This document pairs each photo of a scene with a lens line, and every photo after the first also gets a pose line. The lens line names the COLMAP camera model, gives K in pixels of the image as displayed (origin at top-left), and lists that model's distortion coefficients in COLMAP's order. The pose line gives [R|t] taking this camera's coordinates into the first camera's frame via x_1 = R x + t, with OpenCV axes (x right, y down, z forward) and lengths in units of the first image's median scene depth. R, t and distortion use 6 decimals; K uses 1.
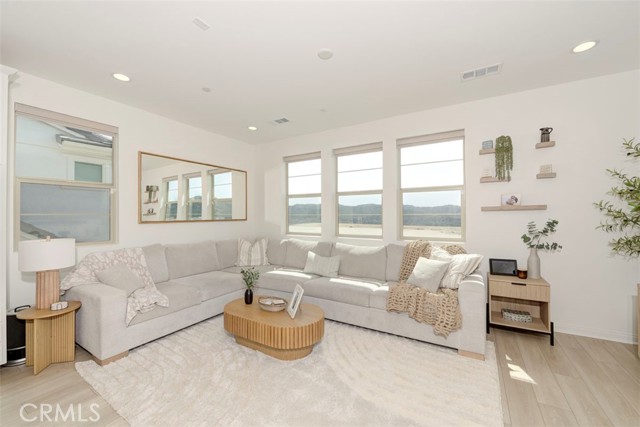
lens RADIAL K [[250.2, 0, 323.3], [0, 250.2, 215.0], [0, 0, 1]] dist [0.000354, -0.000639]
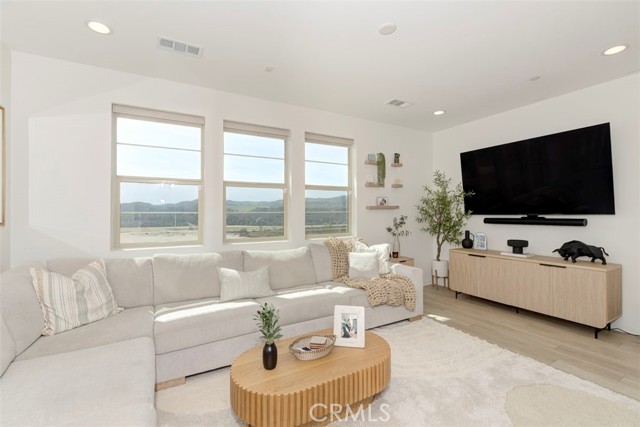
lens RADIAL K [[297.3, 0, 327.6], [0, 297.3, 204.4], [0, 0, 1]] dist [0.029650, -0.000140]
pose [[0.491994, 0.023825, 0.870272, -0.792702], [0.002259, 0.999587, -0.028643, 0.001210], [-0.870595, 0.016058, 0.491738, 0.476034]]
